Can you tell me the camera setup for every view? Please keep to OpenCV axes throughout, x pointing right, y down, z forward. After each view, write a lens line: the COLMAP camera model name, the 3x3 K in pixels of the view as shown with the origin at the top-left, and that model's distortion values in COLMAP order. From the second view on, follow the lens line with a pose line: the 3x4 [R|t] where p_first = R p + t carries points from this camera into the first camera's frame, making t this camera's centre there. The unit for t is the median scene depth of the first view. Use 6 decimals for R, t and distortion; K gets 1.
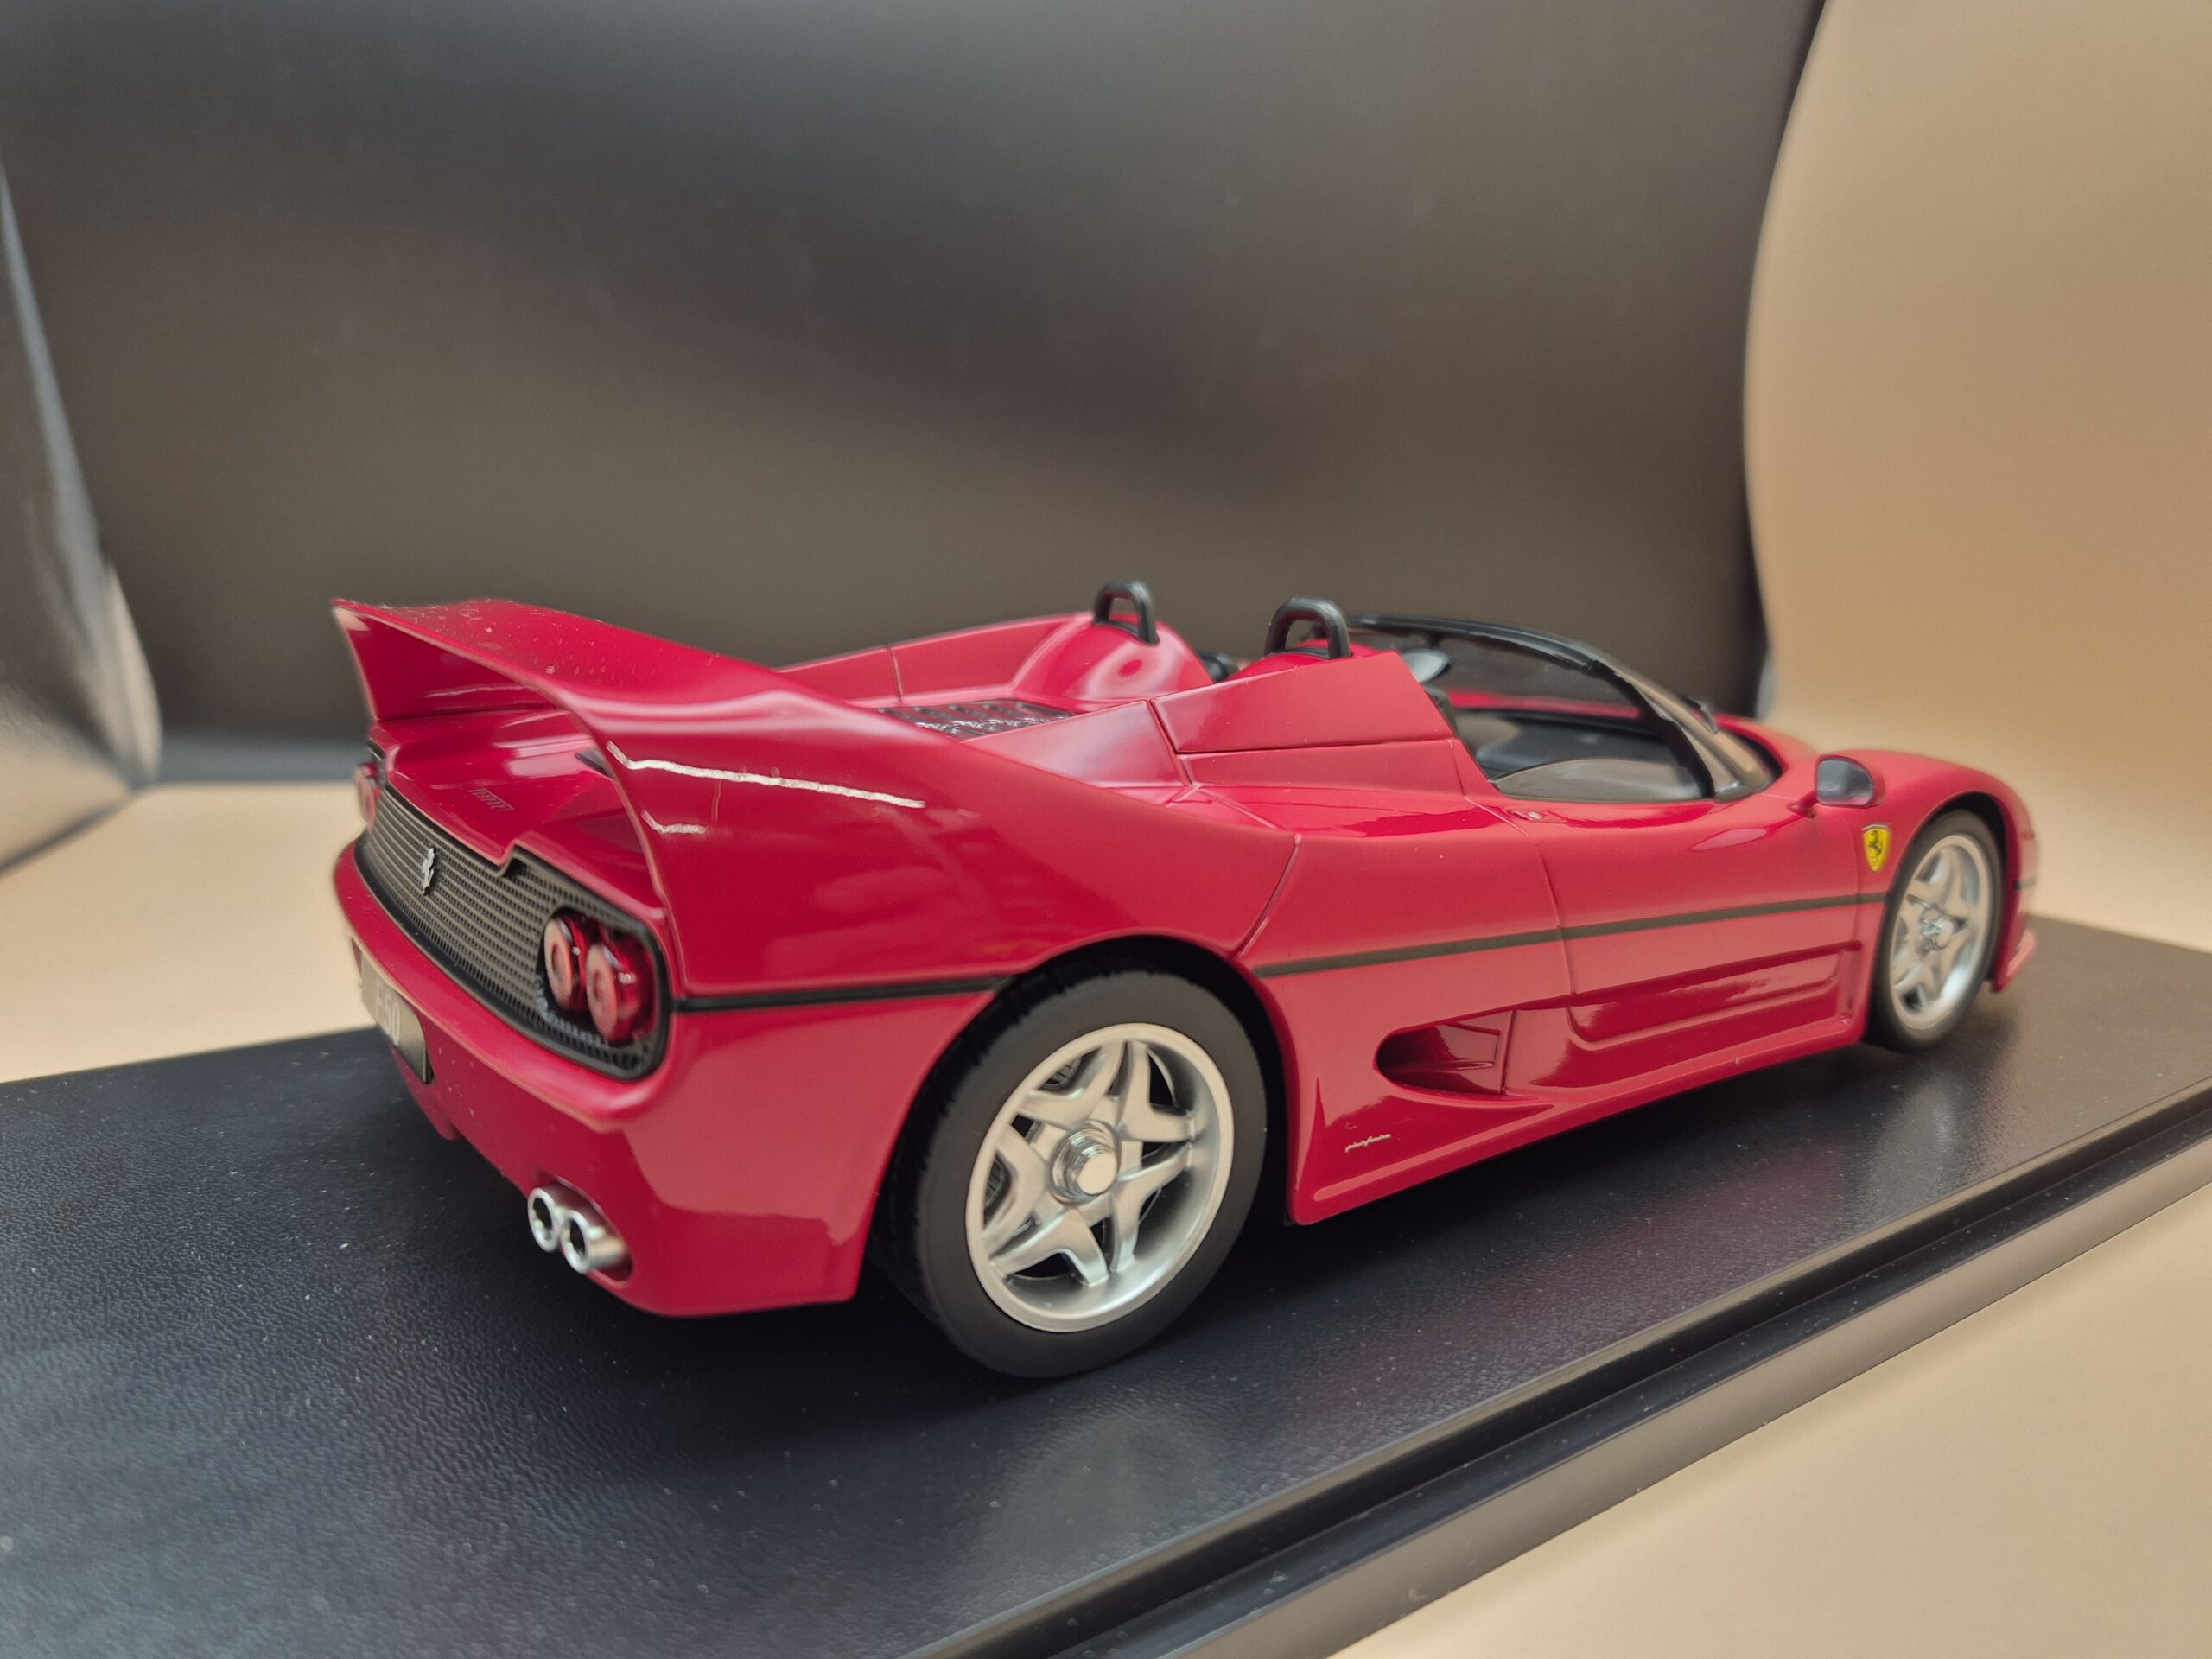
lens RADIAL K [[1607.2, 0, 1099.4], [0, 1607.2, 836.4], [0, 0, 1]] dist [-0.020091, -0.002914]
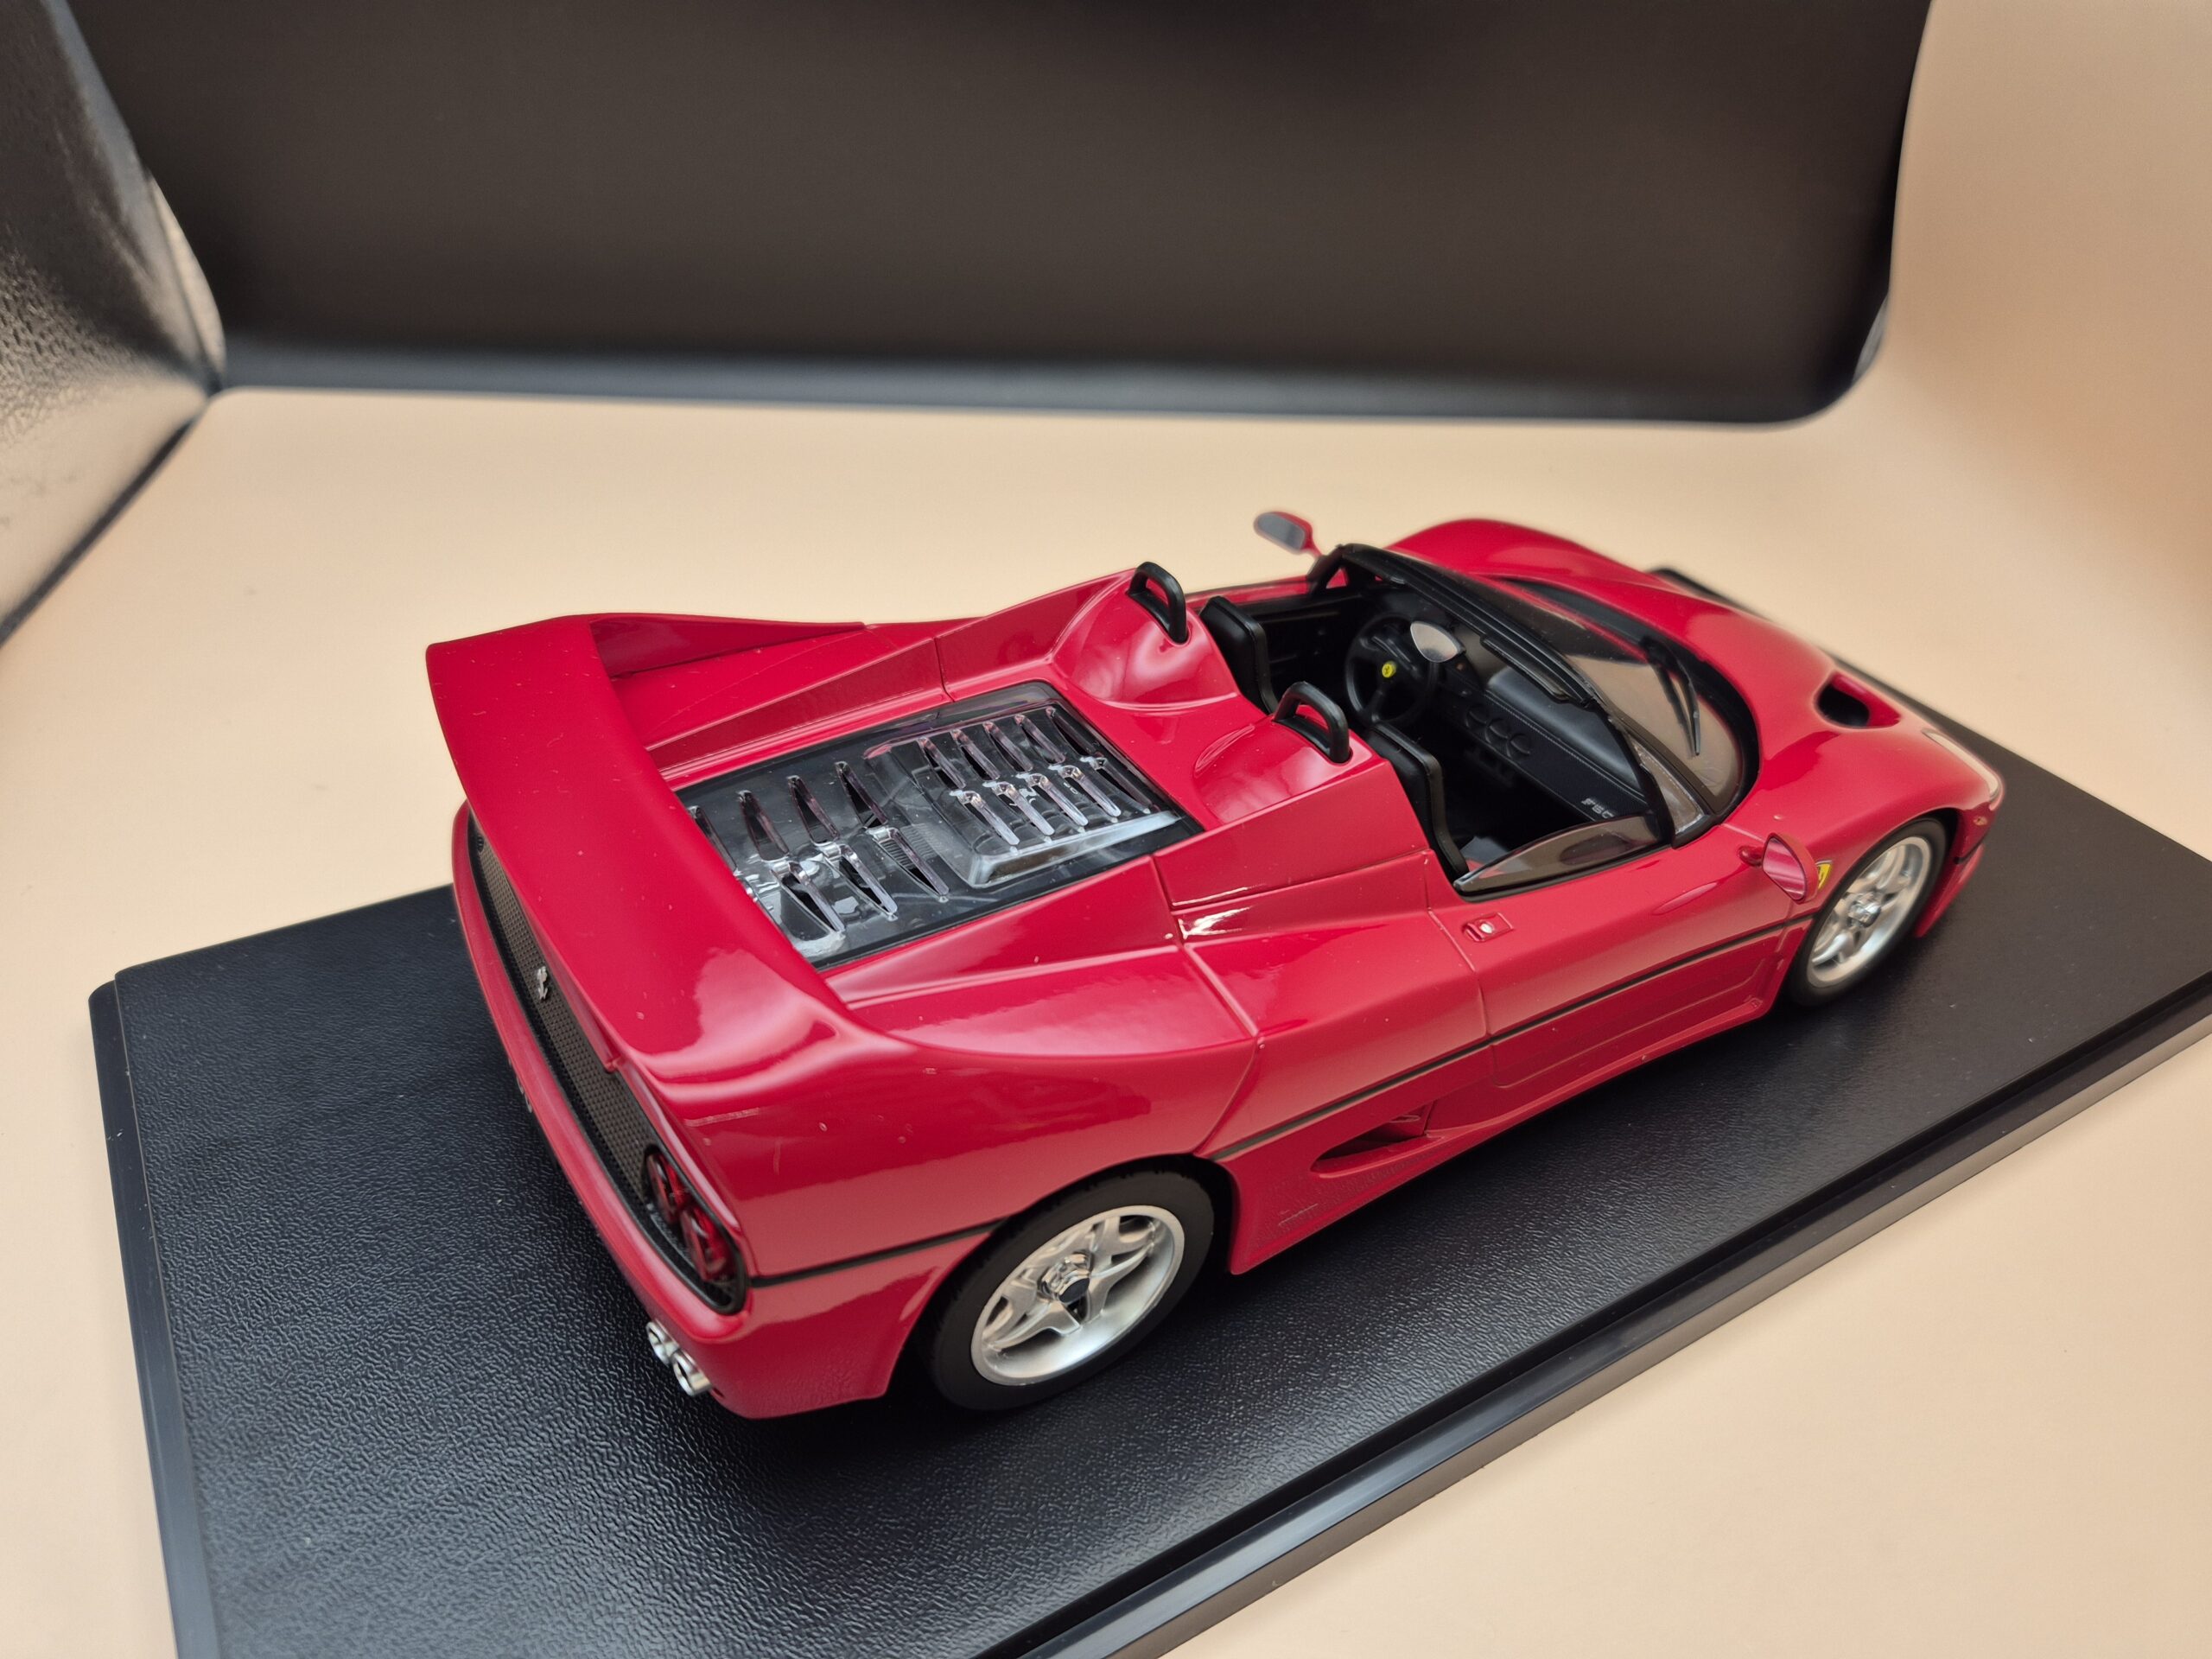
lens RADIAL K [[1607.2, 0, 1099.4], [0, 1607.2, 836.4], [0, 0, 1]] dist [-0.020091, -0.002914]
pose [[0.996793, 0.076318, -0.024069, 0.020189], [-0.059913, 0.911123, 0.407757, -0.595834], [0.053050, -0.405007, 0.912773, -0.035955]]
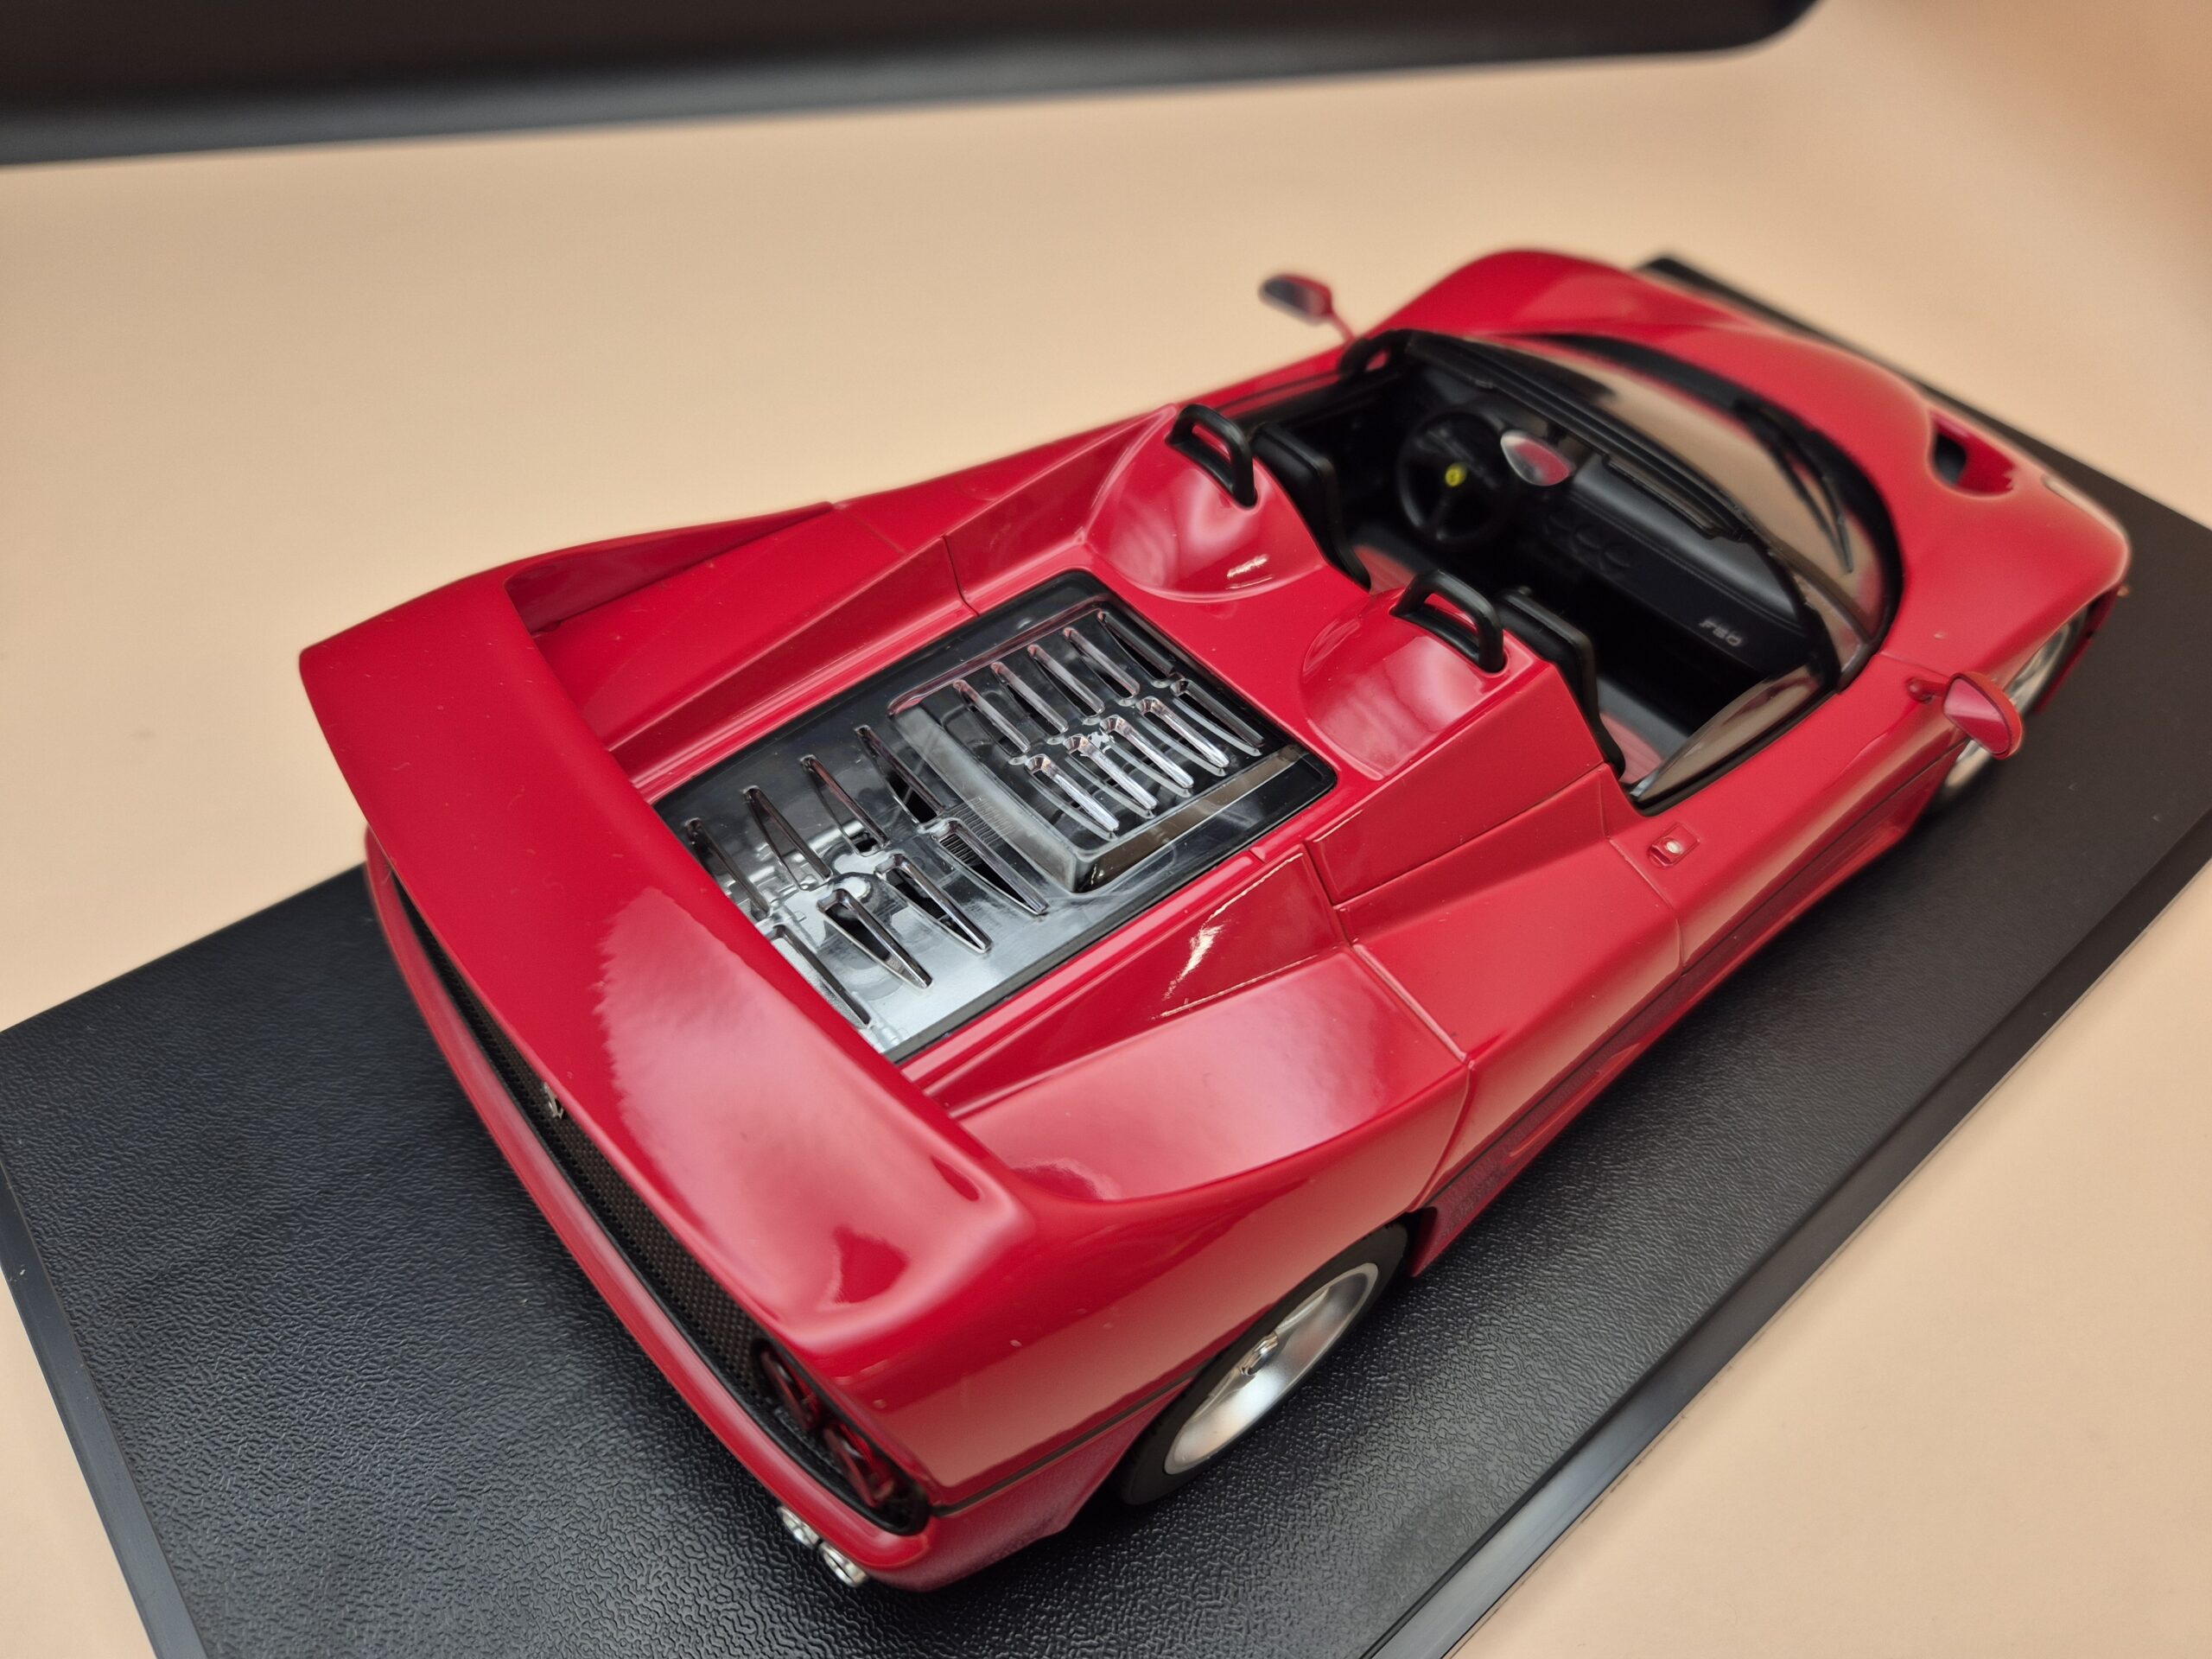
lens RADIAL K [[1579.1, 0, 1106.0], [0, 1579.1, 829.5], [0, 0, 1]] dist [-0.023390, -0.000273]
pose [[0.995353, -0.047776, 0.083607, -0.164822], [-0.011798, 0.801194, 0.598288, -0.661408], [-0.095569, -0.596494, 0.796907, 0.328204]]
